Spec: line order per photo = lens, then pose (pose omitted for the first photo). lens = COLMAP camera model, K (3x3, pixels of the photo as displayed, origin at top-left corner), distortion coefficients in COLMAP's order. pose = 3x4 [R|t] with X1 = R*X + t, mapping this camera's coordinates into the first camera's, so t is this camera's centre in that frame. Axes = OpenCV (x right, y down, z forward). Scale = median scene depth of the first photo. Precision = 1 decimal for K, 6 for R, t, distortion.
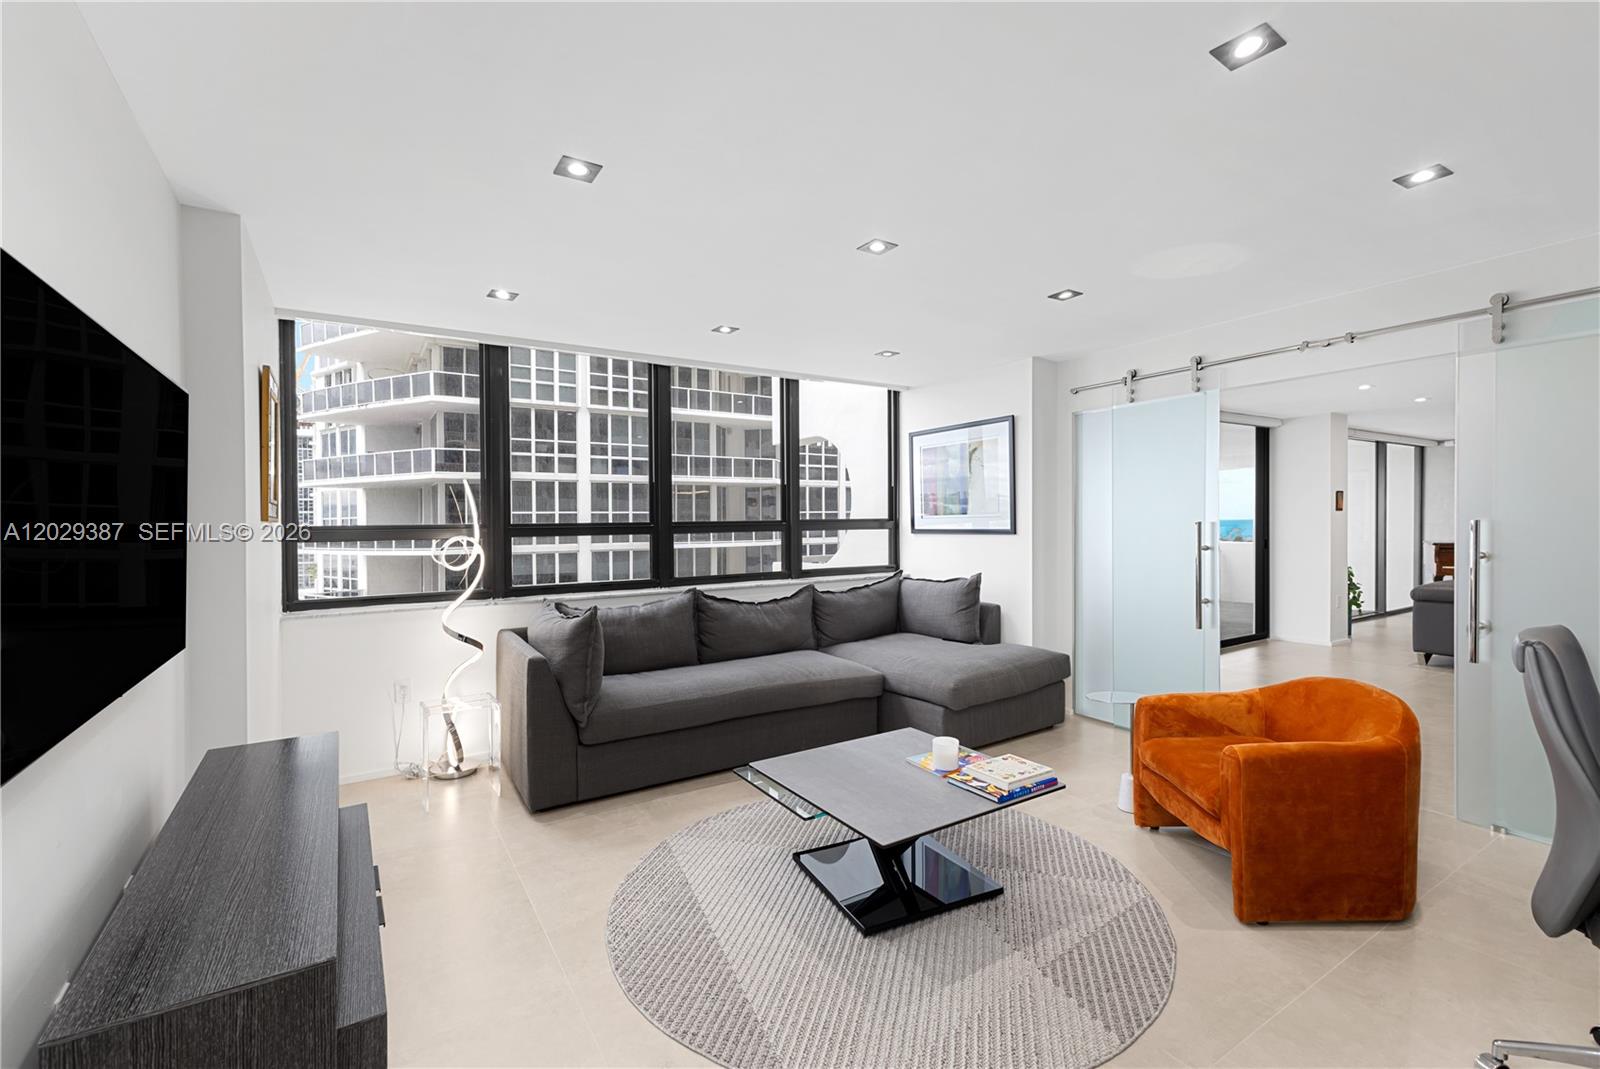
lens RADIAL K [[702.8, 0, 806.6], [0, 702.8, 517.1], [0, 0, 1]] dist [0.009259, 0.000438]
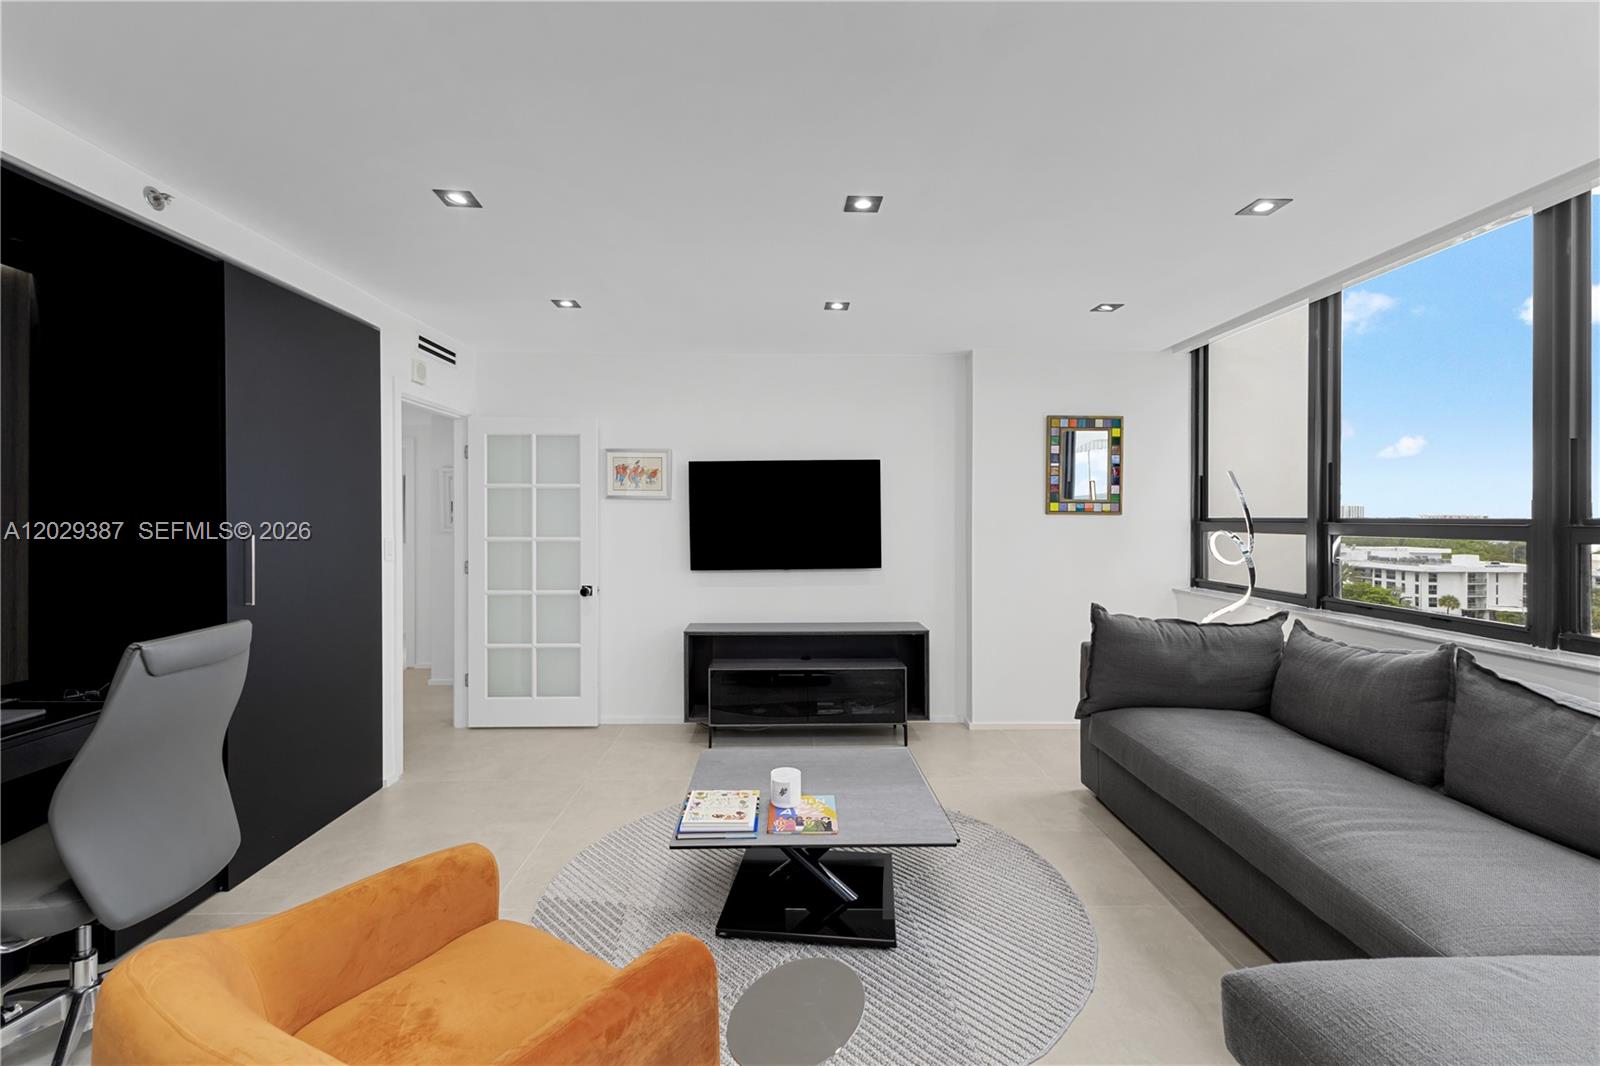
lens RADIAL K [[687.6, 0, 794.1], [0, 687.6, 519.6], [0, 0, 1]] dist [0.011380, 0.000060]
pose [[-0.518580, 0.012915, -0.854932, 0.207430], [0.007845, 0.999916, 0.010346, -0.000212], [0.854993, -0.001342, -0.518638, 0.329597]]
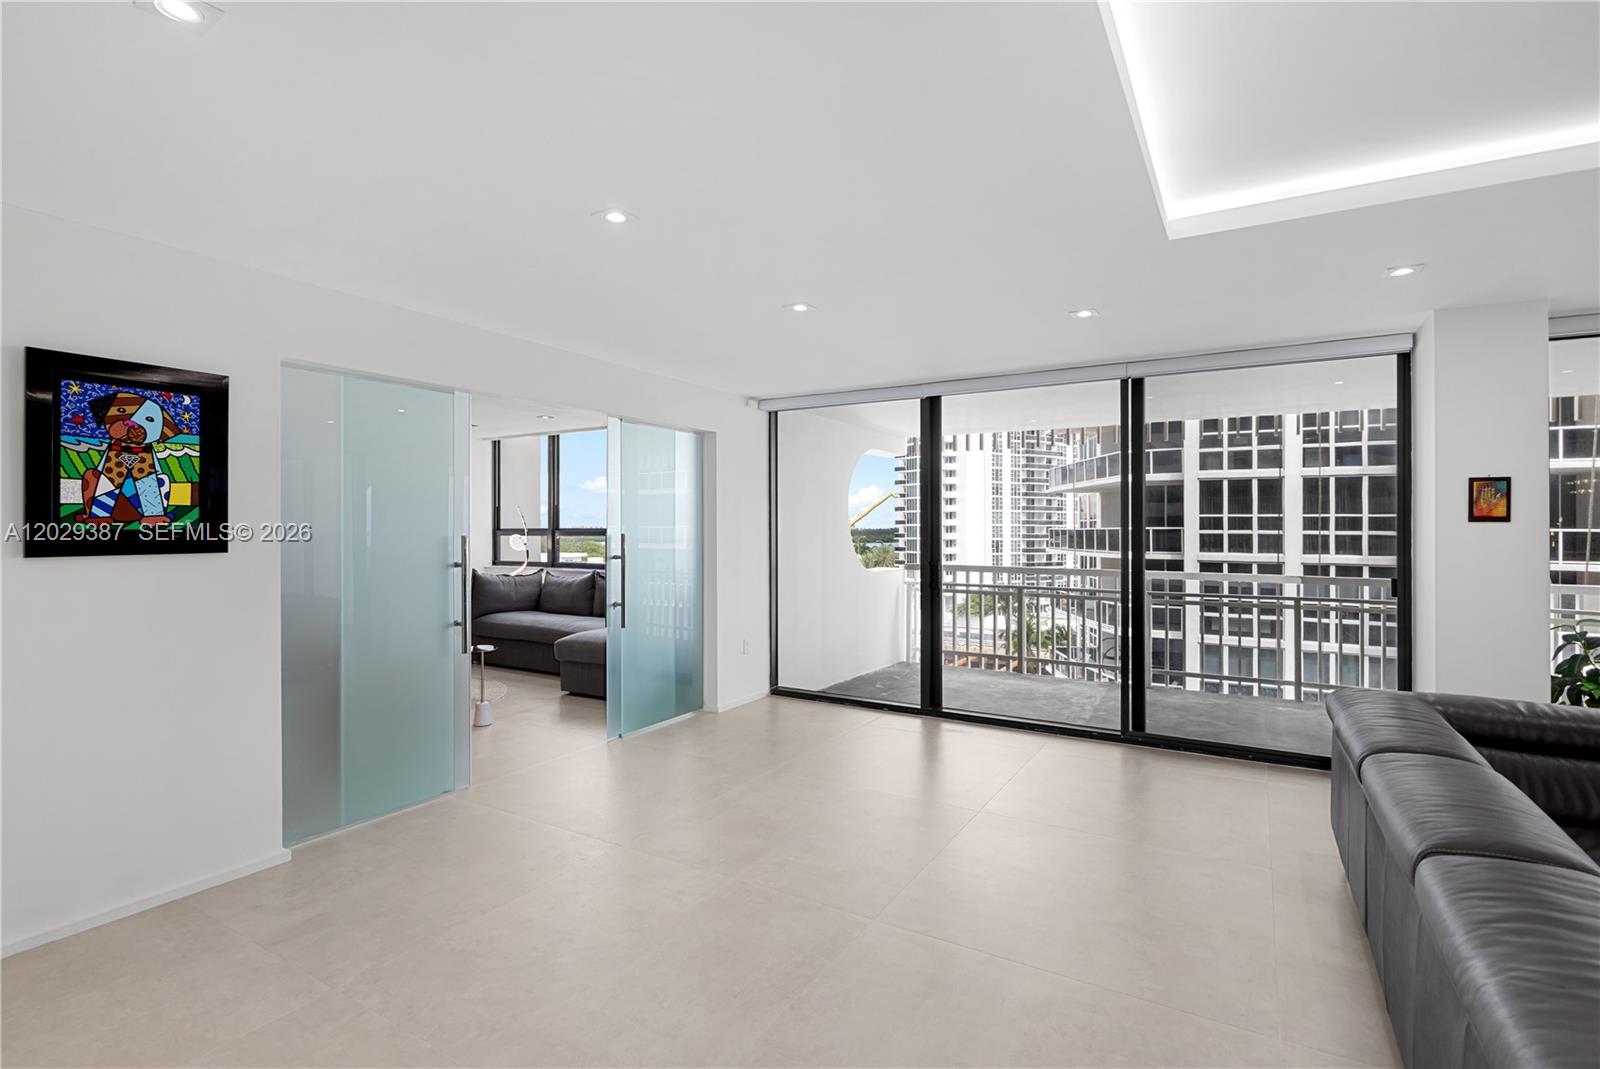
lens RADIAL K [[780.7, 0, 788.0], [0, 780.7, 528.4], [0, 0, 1]] dist [-0.002896, 0.000012]
pose [[0.433249, 0.008583, -0.901233, 0.618161], [-0.000192, 0.999956, 0.009431, -0.003070], [0.901274, -0.003912, 0.433232, 0.246015]]
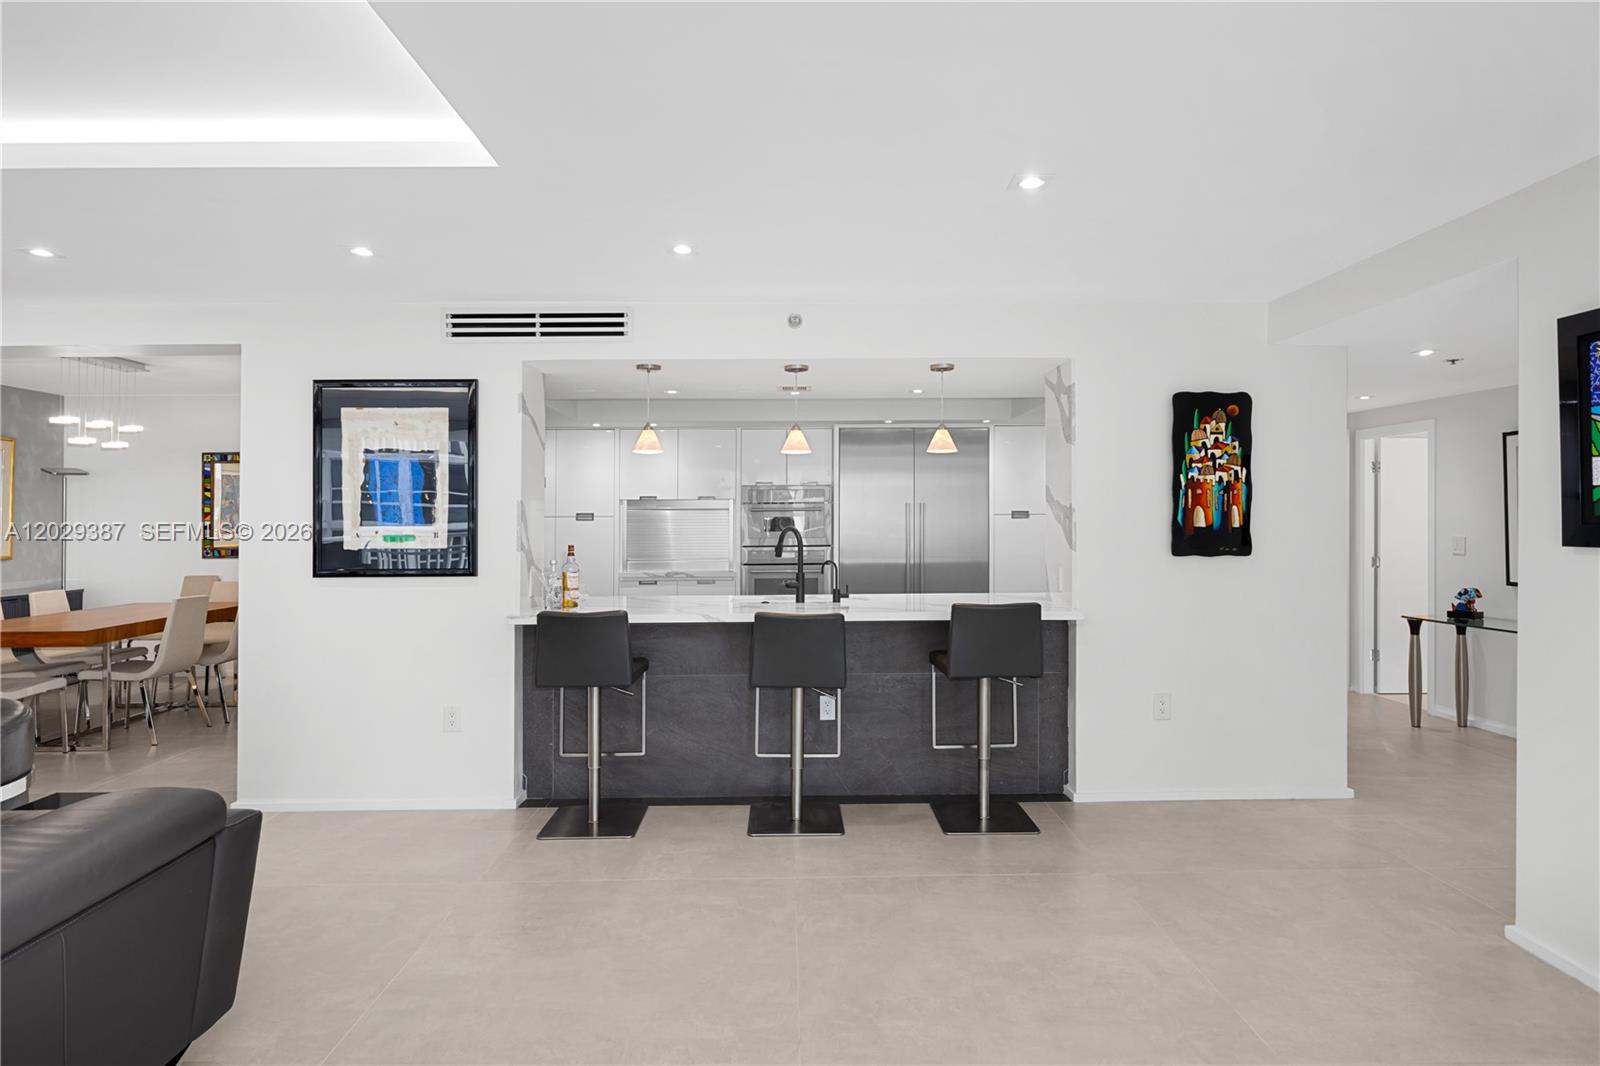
lens RADIAL K [[883.6, 0, 792.4], [0, 883.6, 526.7], [0, 0, 1]] dist [-0.001068, -0.000774]
pose [[-0.845320, 0.009491, 0.534176, 0.378181], [0.010109, 0.999947, -0.001771, 0.000299], [-0.534164, 0.003903, -0.845372, 0.444086]]
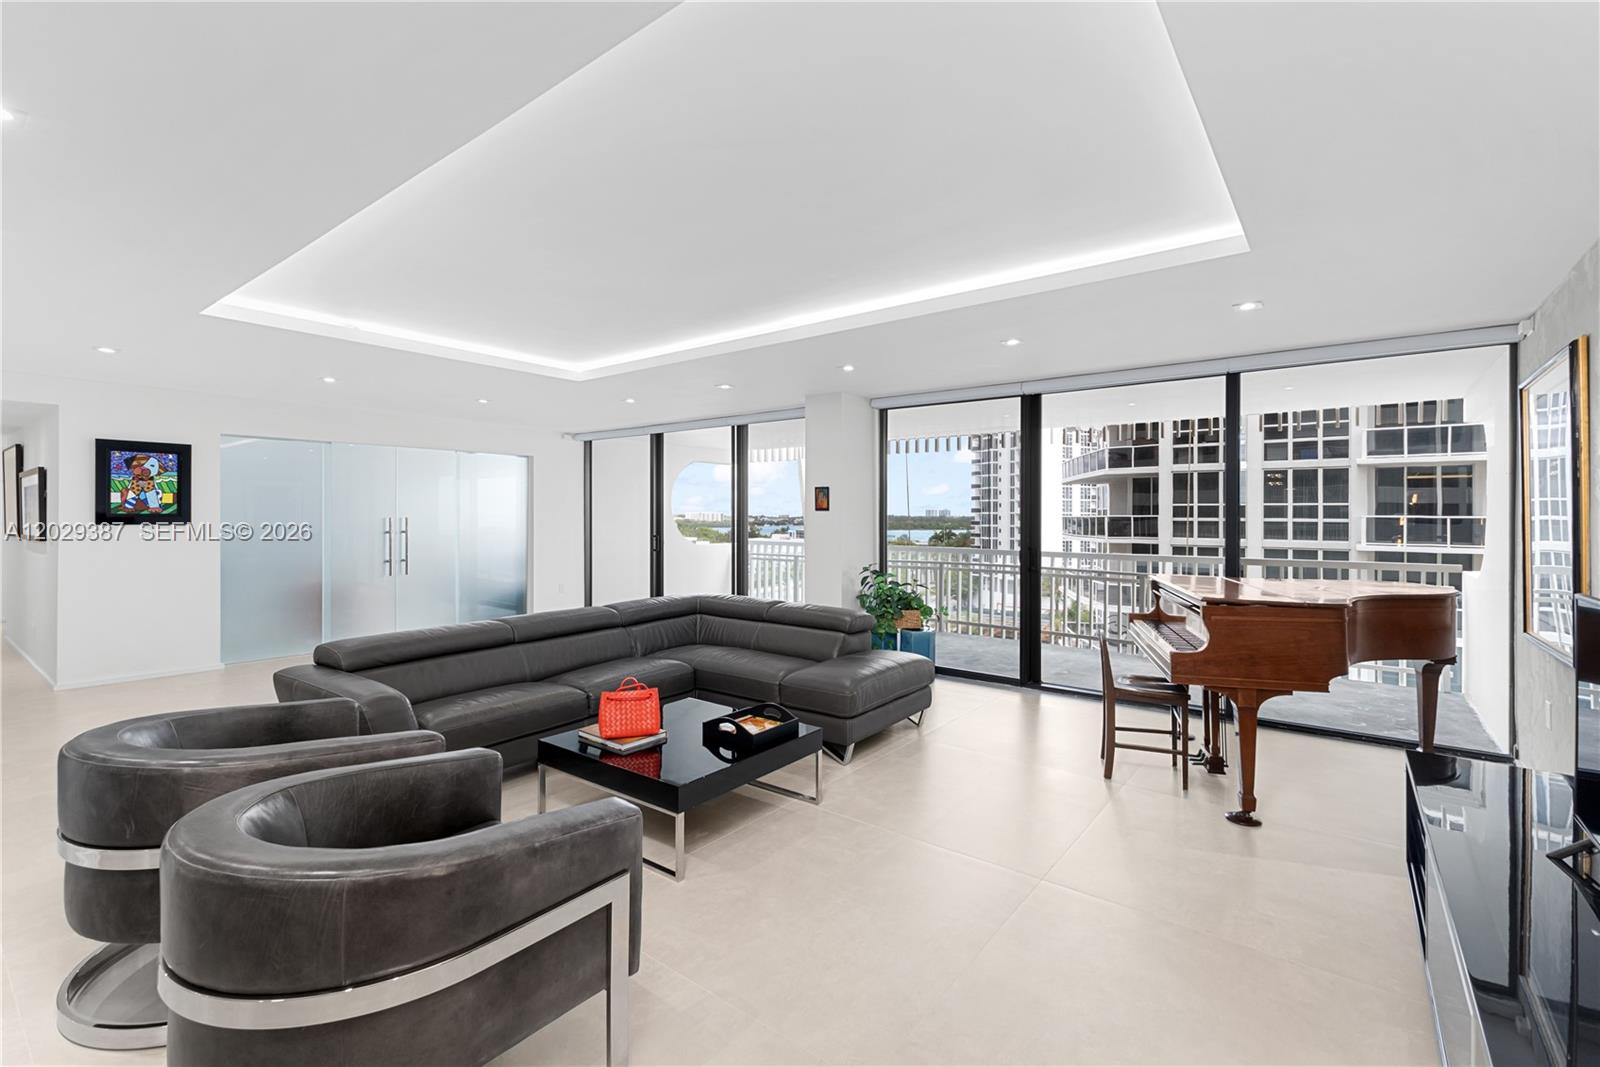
lens RADIAL K [[716.3, 0, 812.6], [0, 716.3, 516.6], [0, 0, 1]] dist [0.010629, -0.000244]
pose [[0.334812, 0.009954, -0.942232, 0.955326], [-0.000600, 0.999946, 0.010351, -0.003941], [0.942285, -0.002900, 0.334800, 0.441990]]
